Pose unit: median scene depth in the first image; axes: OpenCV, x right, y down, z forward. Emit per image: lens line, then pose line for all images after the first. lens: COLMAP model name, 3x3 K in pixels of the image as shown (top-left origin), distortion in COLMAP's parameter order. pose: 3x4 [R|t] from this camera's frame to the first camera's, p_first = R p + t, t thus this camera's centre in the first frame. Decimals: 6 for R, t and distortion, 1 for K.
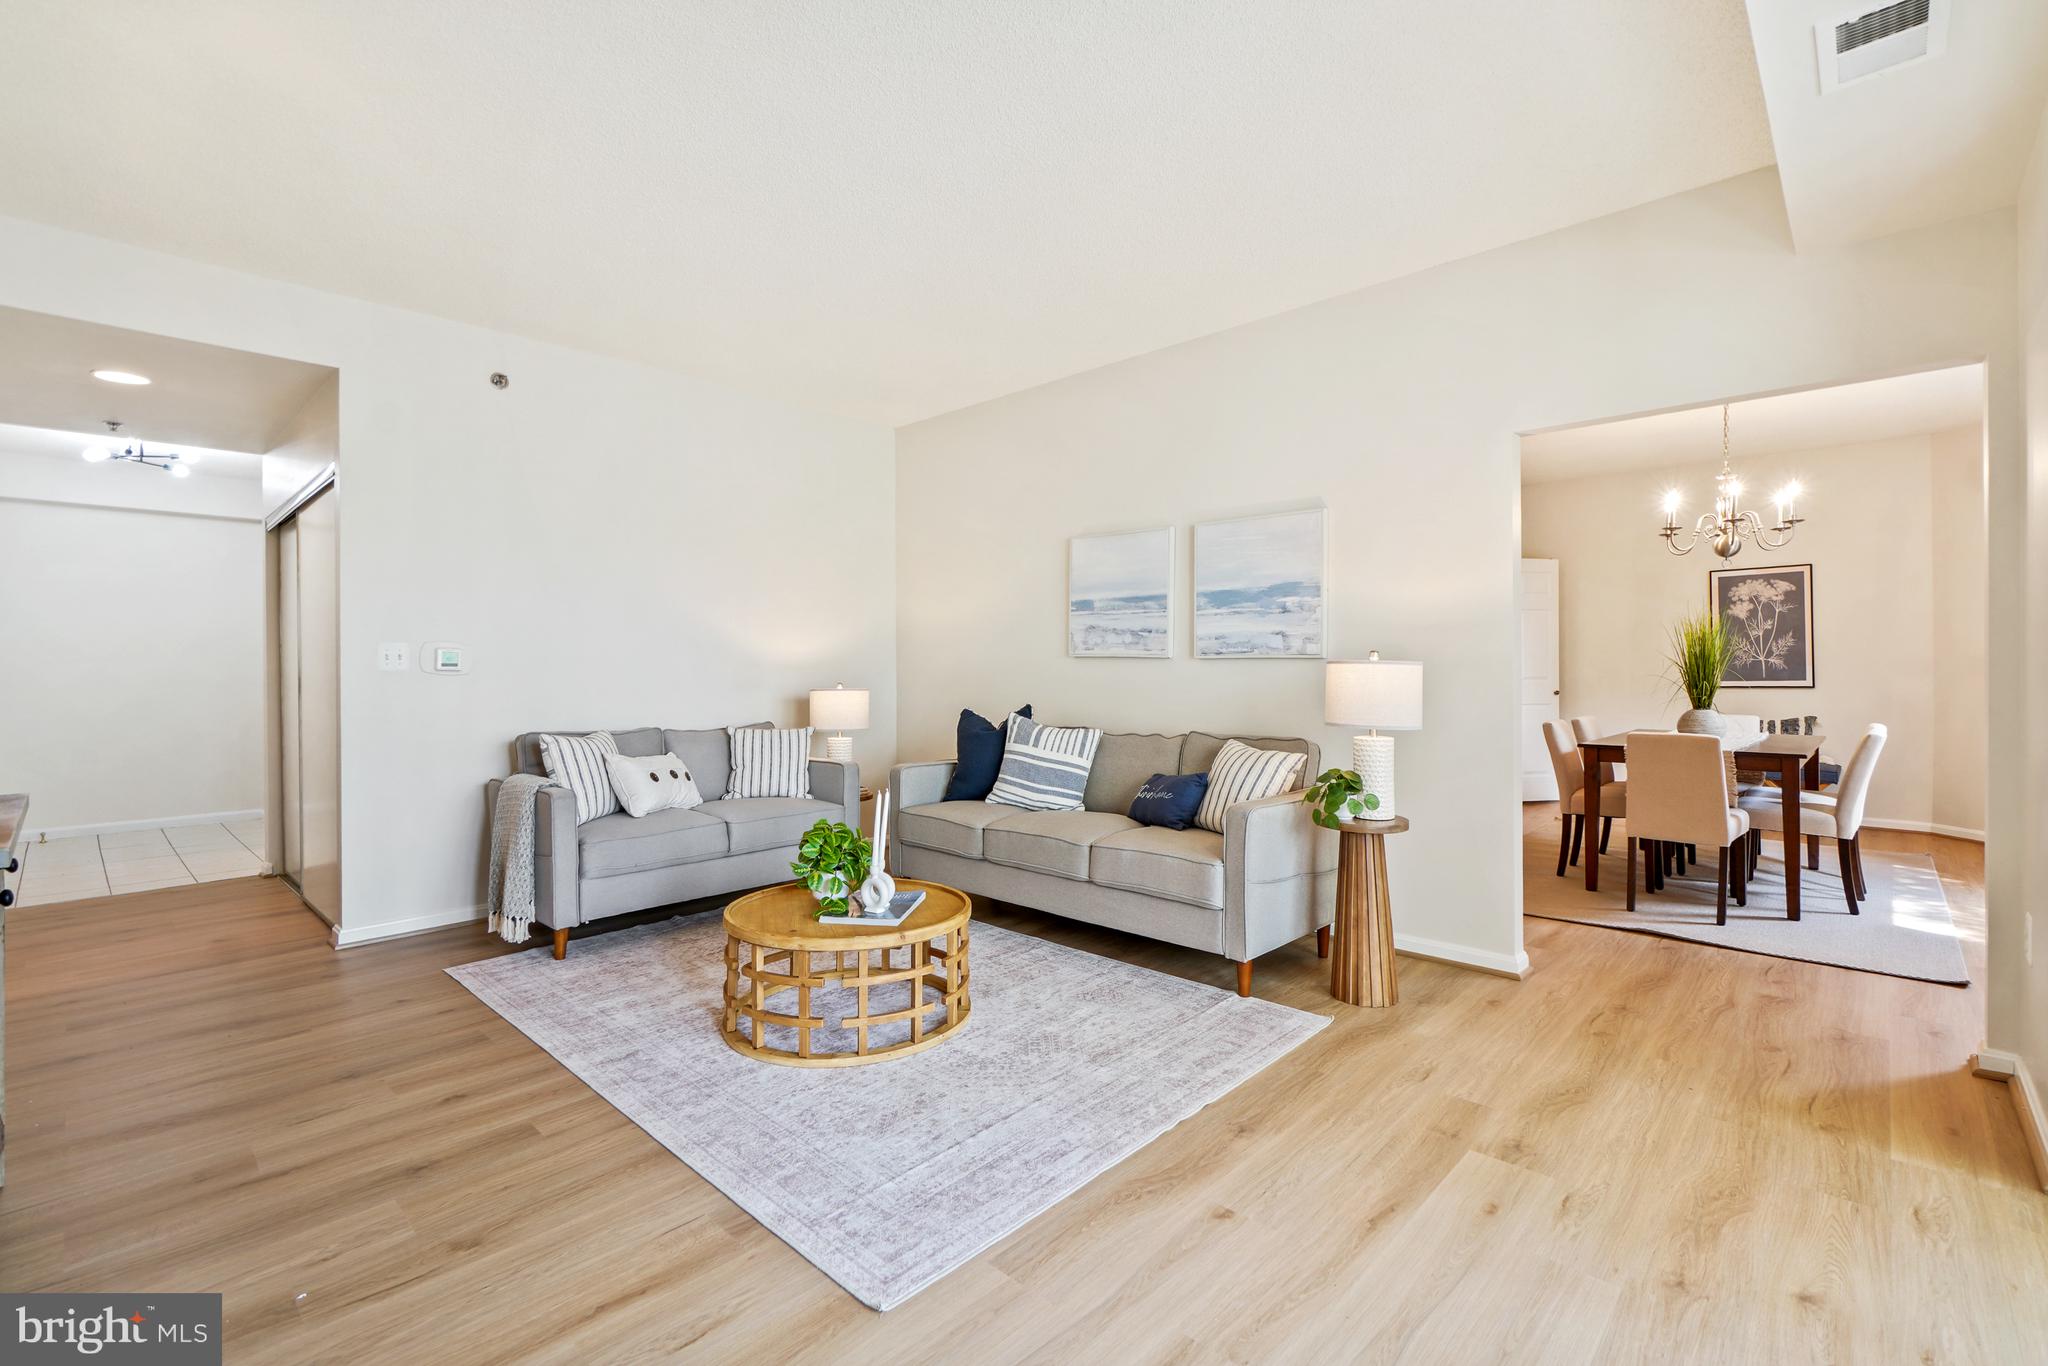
lens RADIAL K [[912.2, 0, 1036.1], [0, 912.2, 678.4], [0, 0, 1]] dist [0.011595, -0.000652]
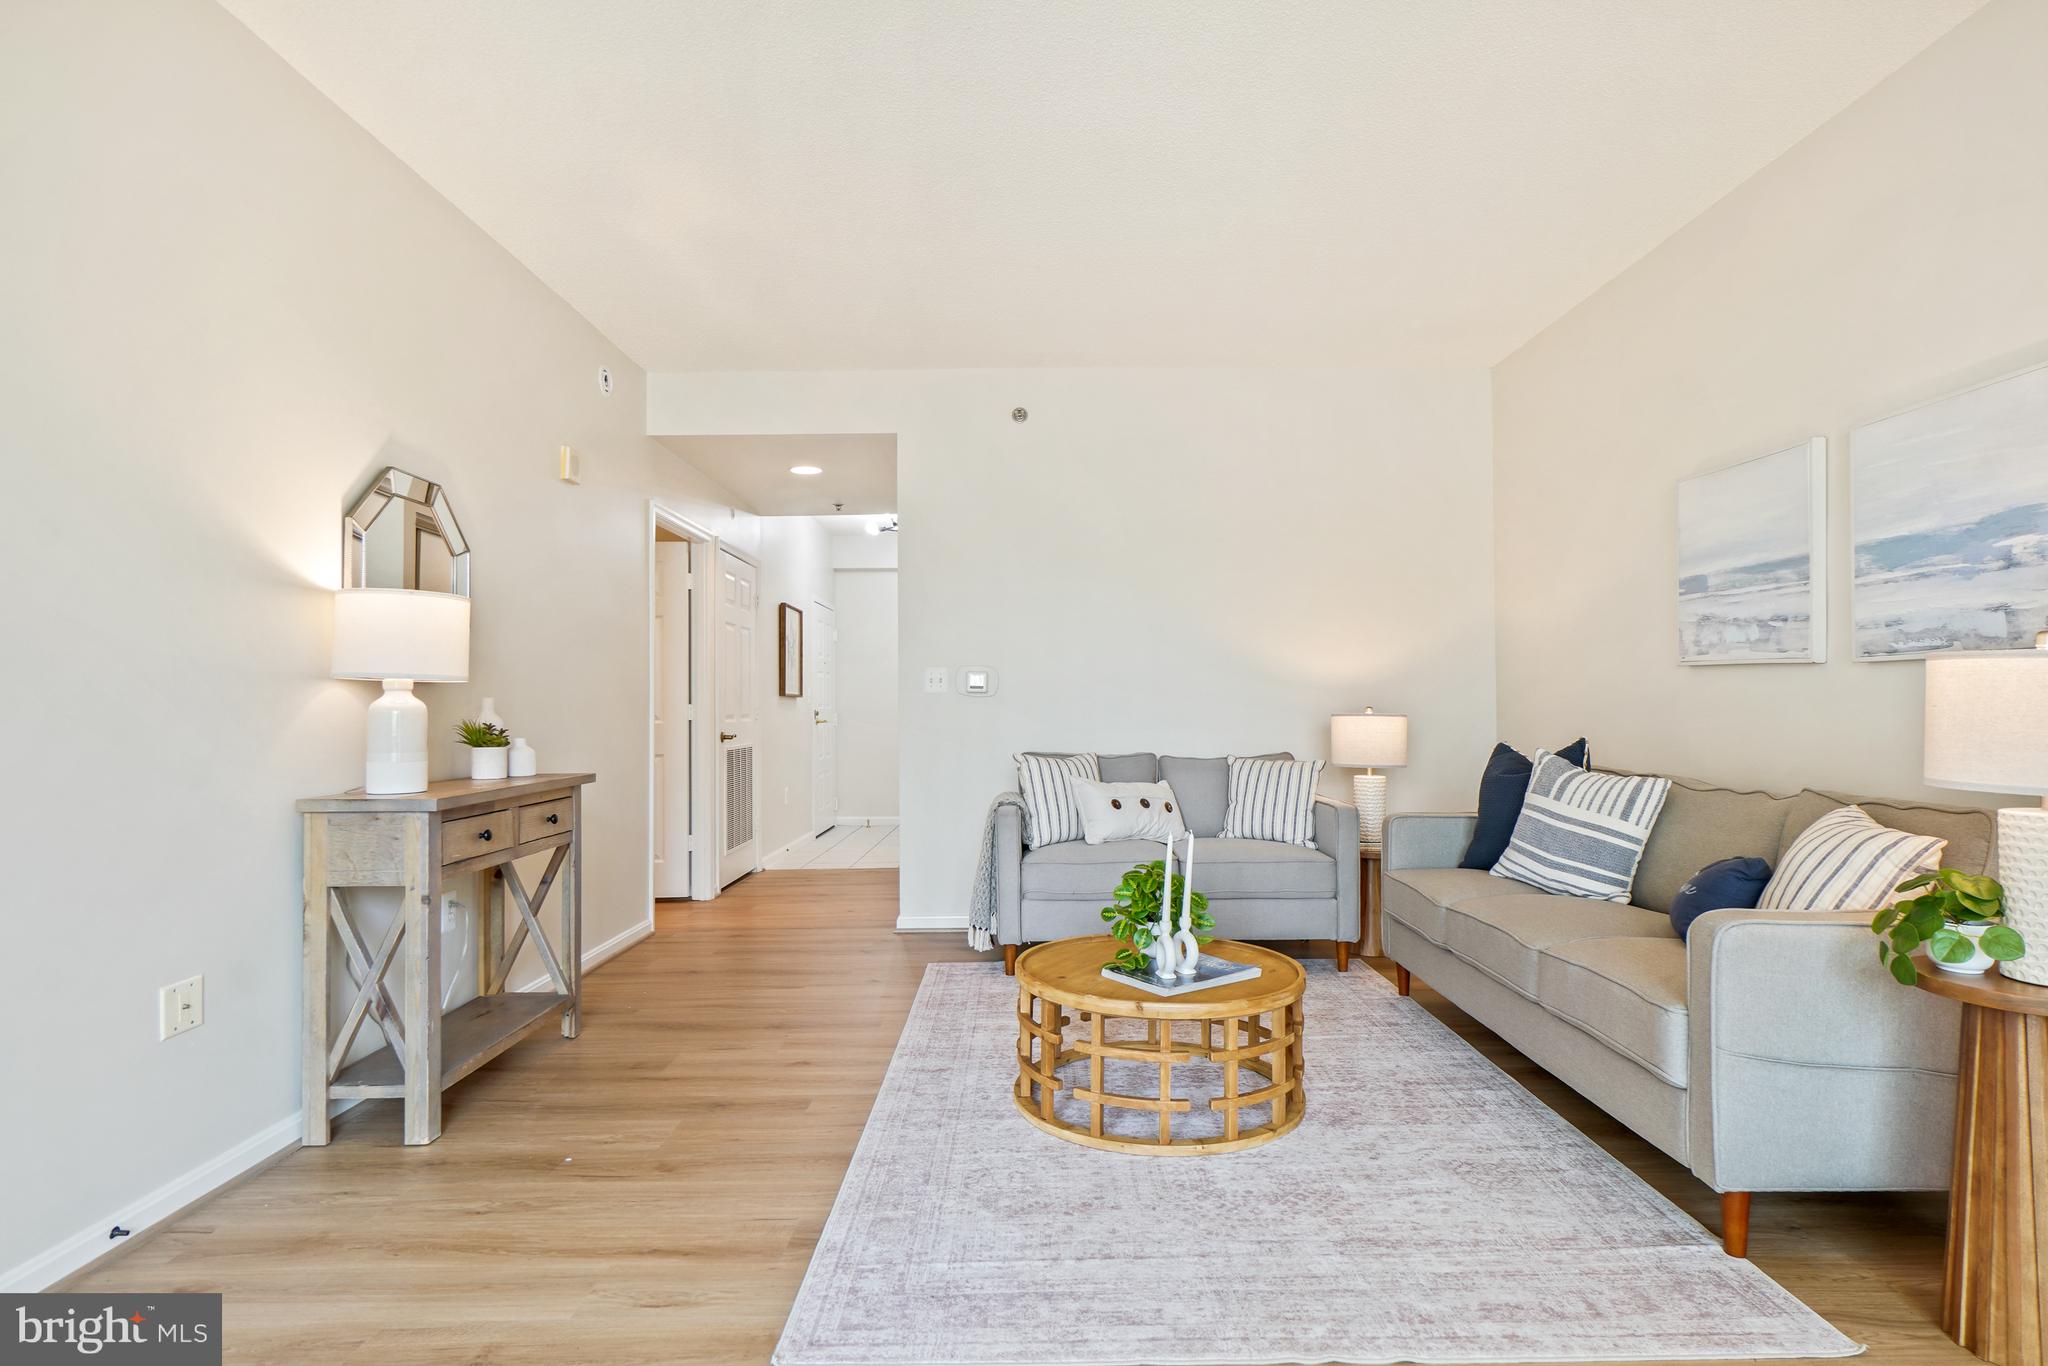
lens RADIAL K [[1072.4, 0, 1027.7], [0, 1072.4, 703.8], [0, 0, 1]] dist [0.003966, -0.000099]
pose [[0.687869, 0.000419, -0.725834, 0.329129], [-0.005144, 0.999978, -0.004298, 0.010151], [0.725816, 0.006691, 0.687856, 0.179462]]
